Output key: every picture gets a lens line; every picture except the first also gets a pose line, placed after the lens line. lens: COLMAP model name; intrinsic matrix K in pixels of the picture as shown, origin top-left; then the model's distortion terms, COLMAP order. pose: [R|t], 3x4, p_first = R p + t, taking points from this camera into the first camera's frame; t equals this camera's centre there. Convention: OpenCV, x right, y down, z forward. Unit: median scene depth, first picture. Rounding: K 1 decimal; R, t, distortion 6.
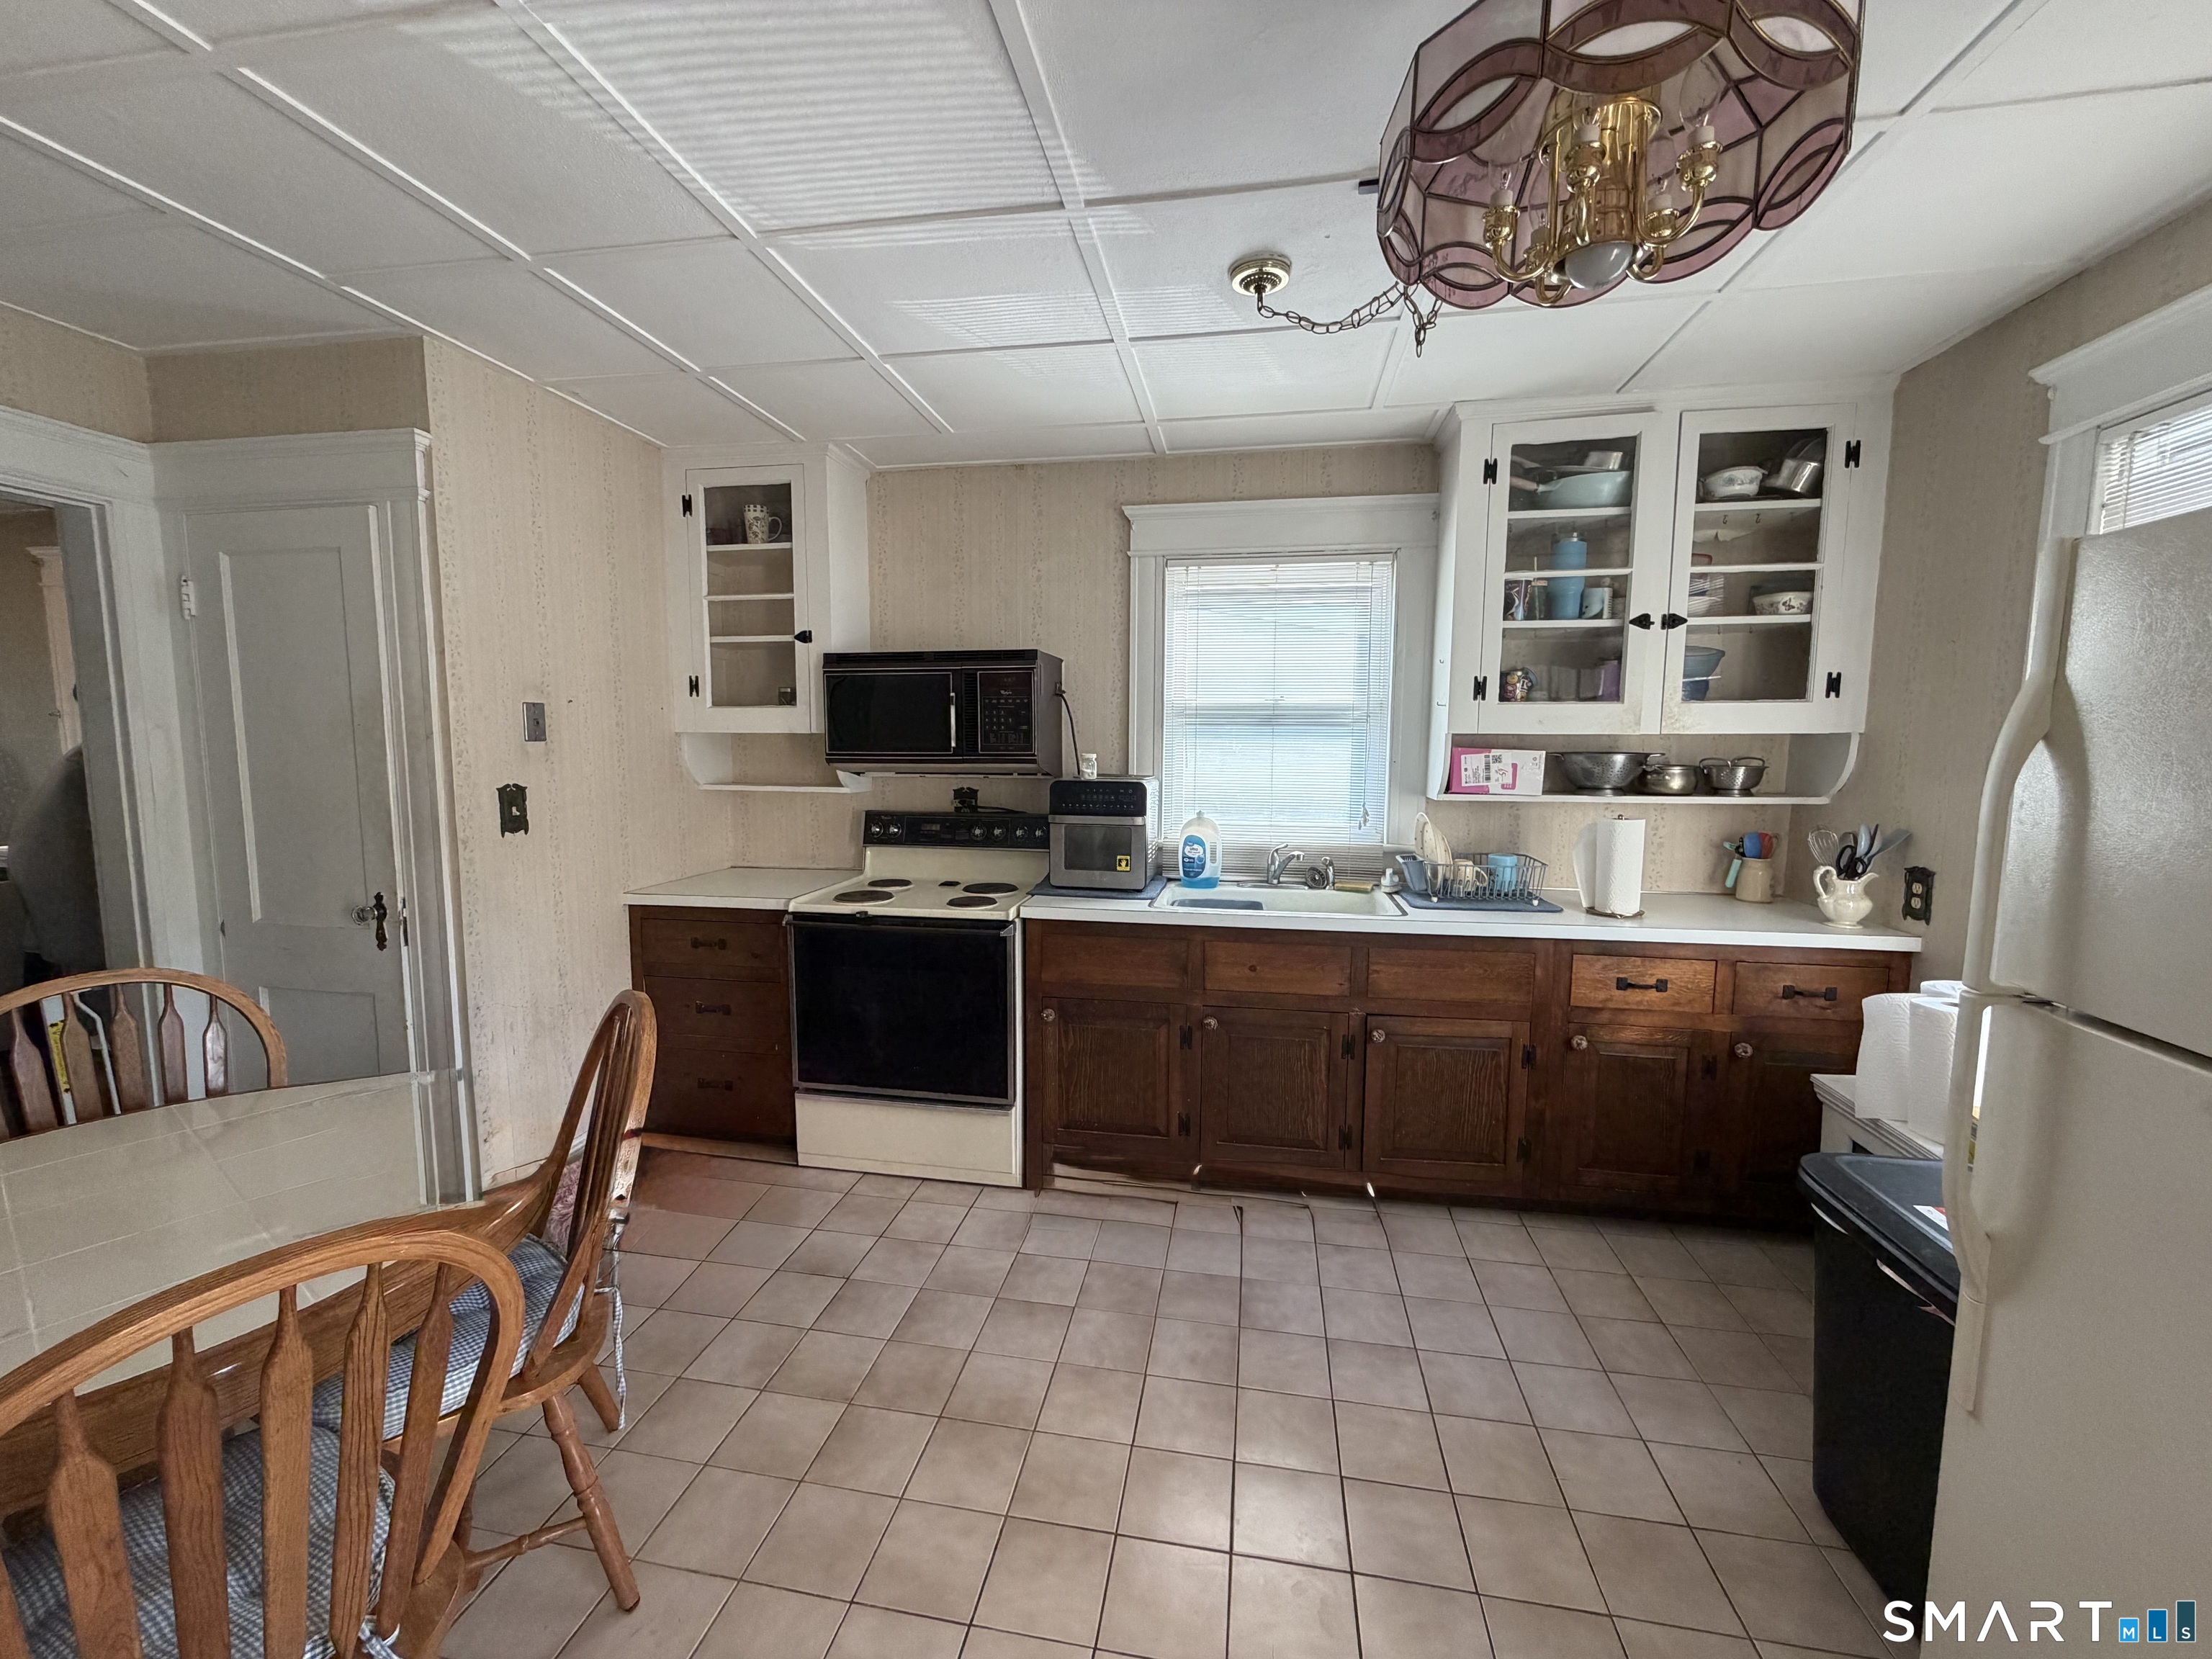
lens RADIAL K [[886.1, 0, 1105.6], [0, 886.1, 830.9], [0, 0, 1]] dist [-0.001213, 0.000132]
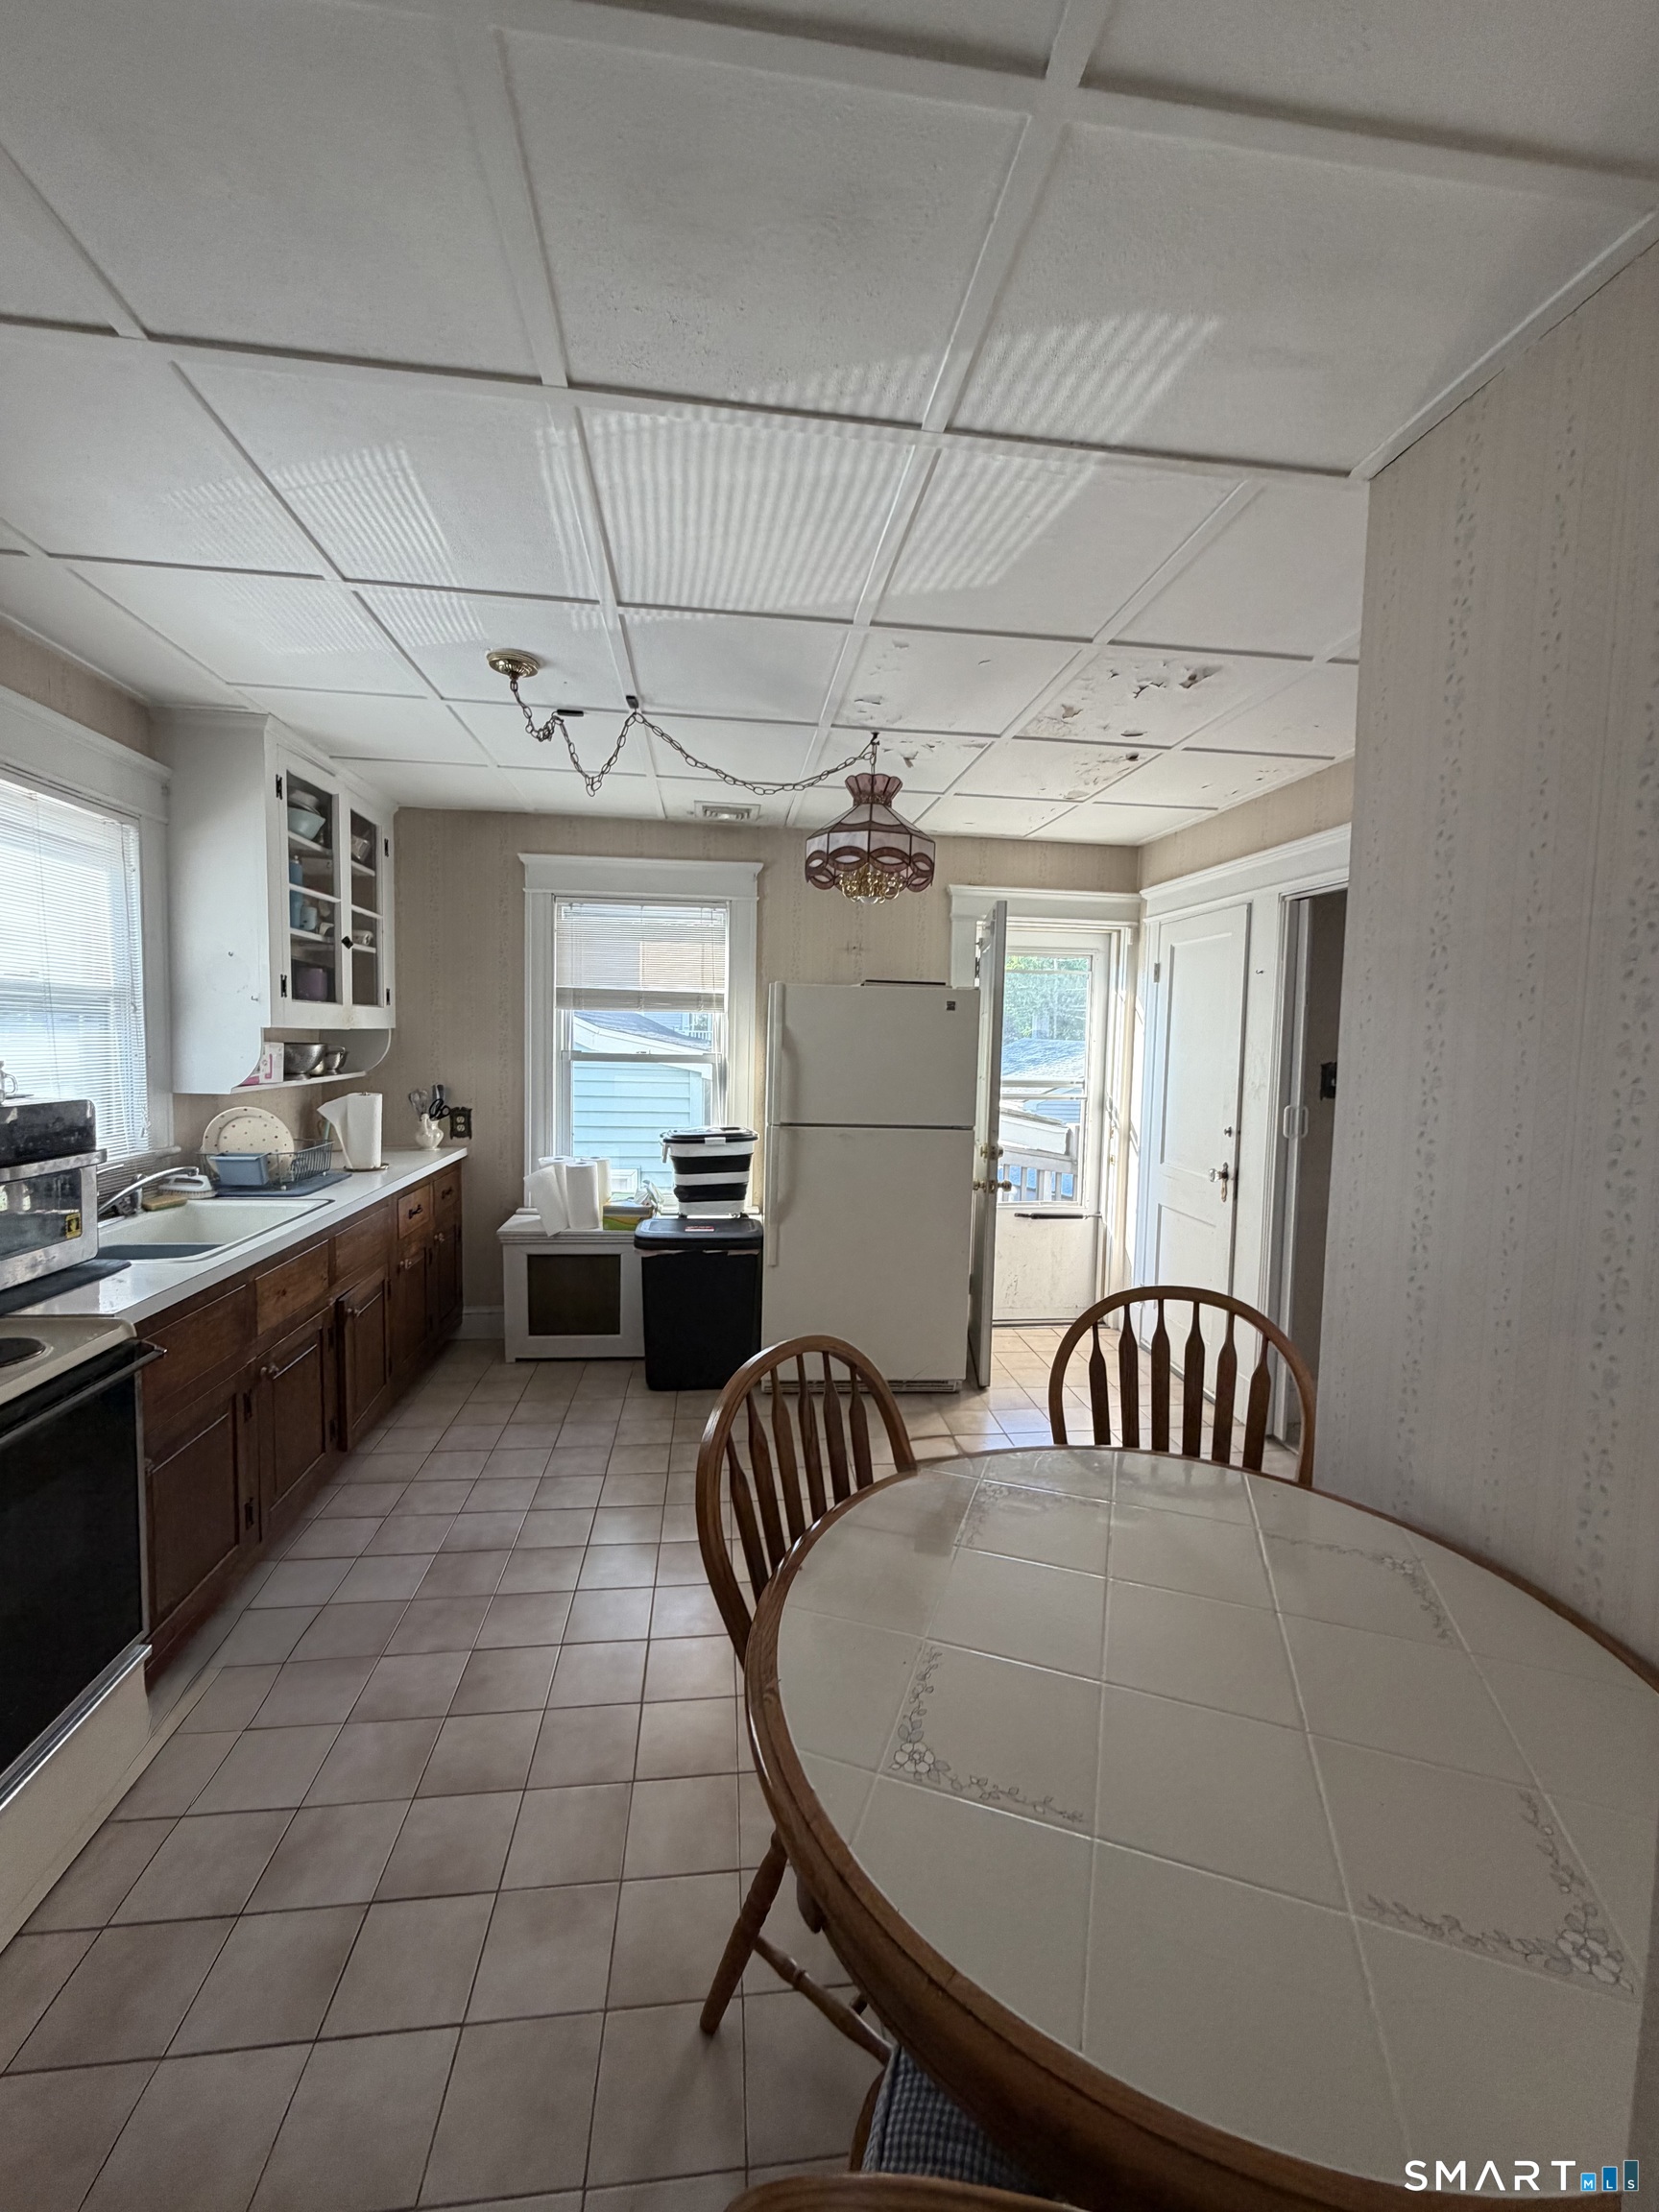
lens RADIAL K [[886.1, 0, 820.6], [0, 886.1, 1100.6], [0, 0, 1]] dist [-0.001213, 0.000132]
pose [[-0.288153, -0.079985, 0.954238, -0.934941], [0.077567, 0.991281, 0.106513, -0.101771], [-0.954438, 0.104709, -0.279437, 0.810295]]
